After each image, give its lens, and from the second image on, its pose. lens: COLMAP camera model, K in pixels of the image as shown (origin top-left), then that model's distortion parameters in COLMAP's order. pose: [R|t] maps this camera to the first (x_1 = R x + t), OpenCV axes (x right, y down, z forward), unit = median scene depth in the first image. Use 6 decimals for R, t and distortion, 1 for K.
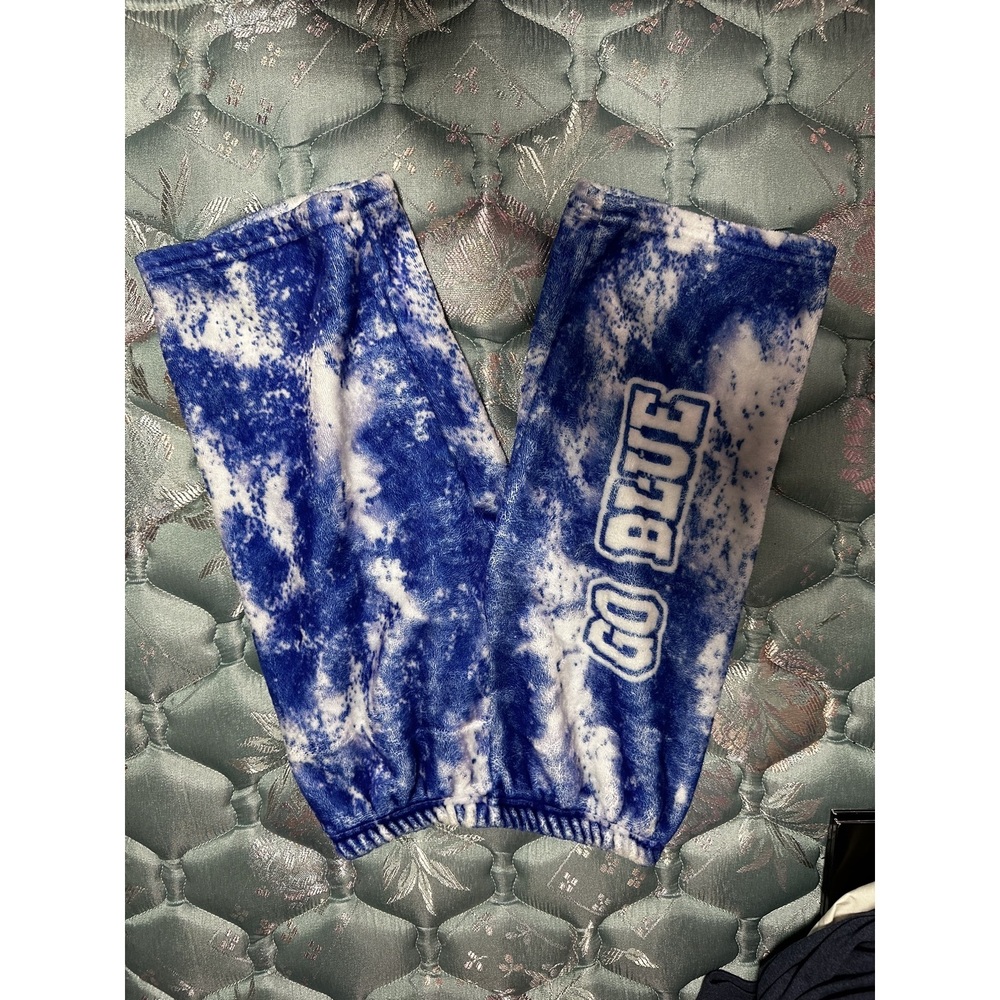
lens RADIAL K [[659.9, 0, 498.6], [0, 659.9, 507.5], [0, 0, 1]] dist [-0.008862, -0.003697]
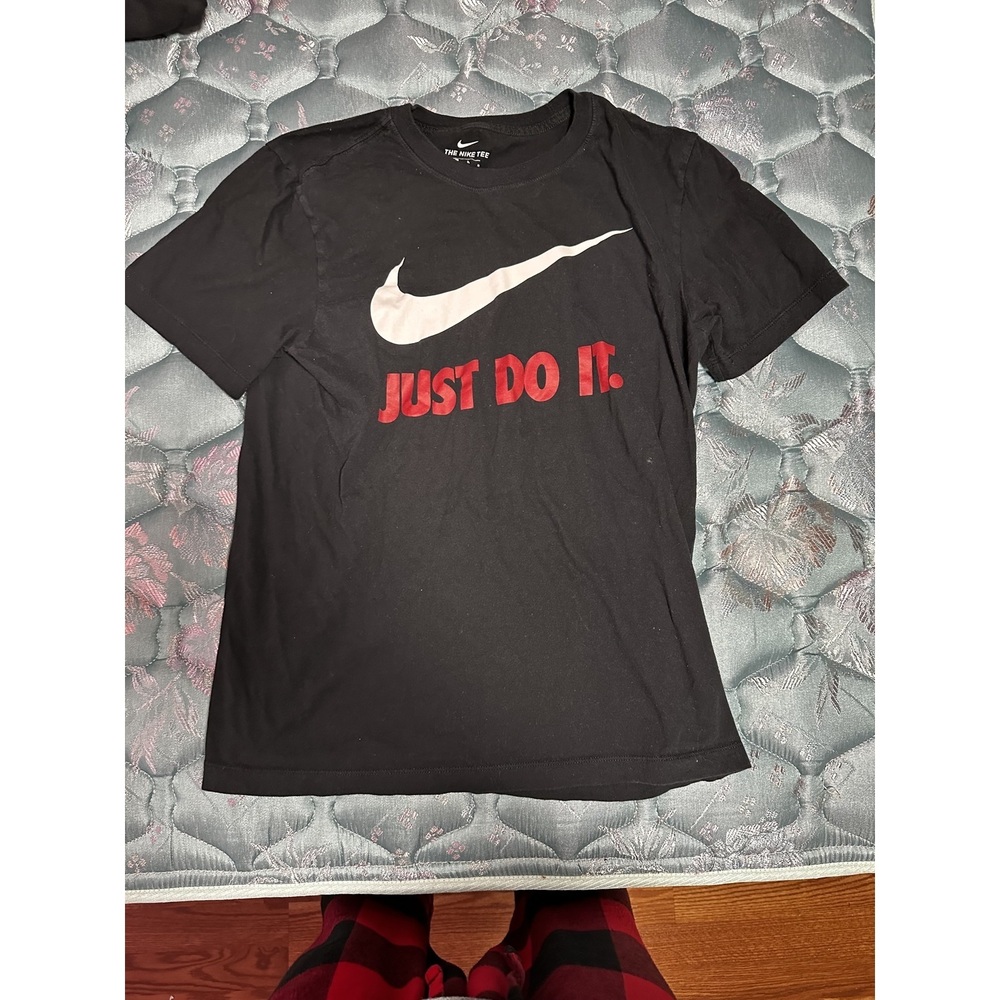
lens RADIAL K [[659.9, 0, 493.8], [0, 659.9, 486.8], [0, 0, 1]] dist [-0.008862, -0.003697]
pose [[-0.999957, 0.002574, -0.008862, 0.107828], [-0.002460, -0.999914, -0.012875, -0.073806], [-0.008894, -0.012853, 0.999878, -0.164298]]
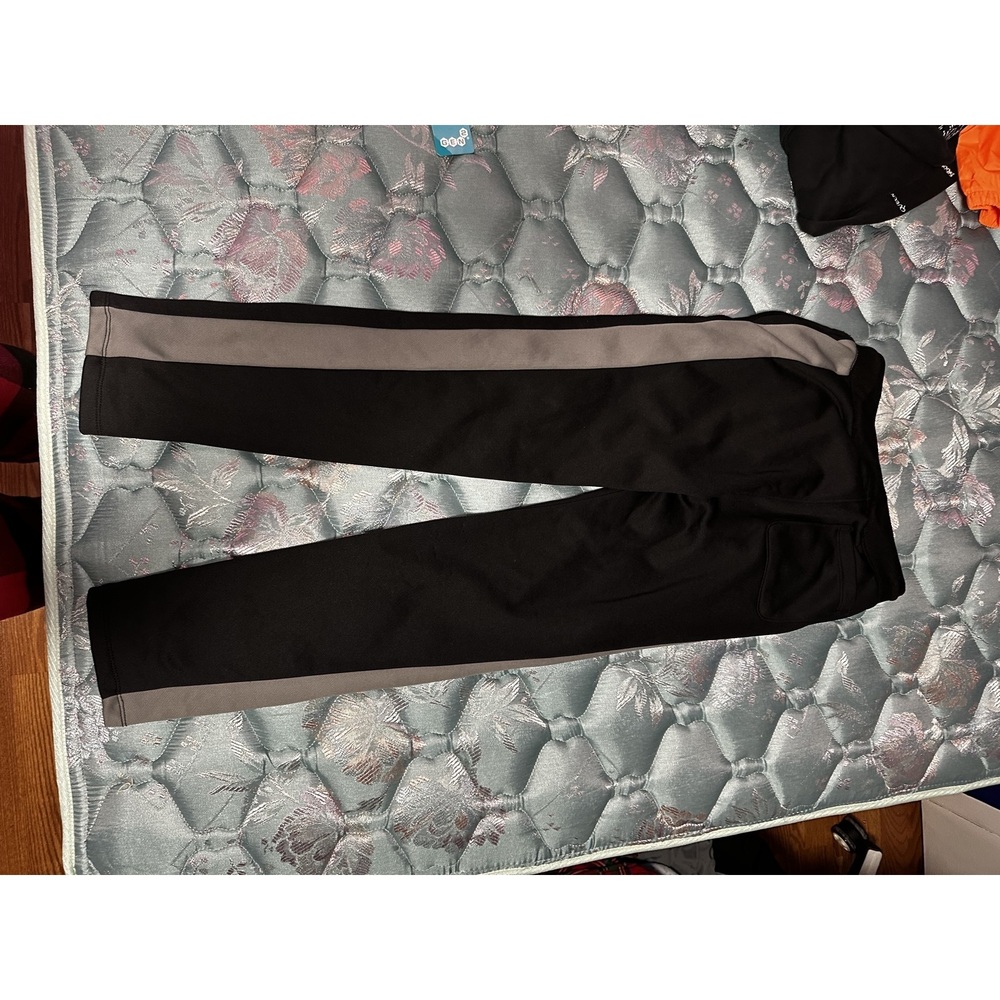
lens RADIAL K [[659.9, 0, 505.7], [0, 659.9, 505.3], [0, 0, 1]] dist [-0.008862, -0.003697]
pose [[-0.027165, -0.999585, 0.009600, 0.035935], [0.998422, -0.026658, 0.049431, 0.028612], [-0.049154, 0.010928, 0.998731, -0.320830]]
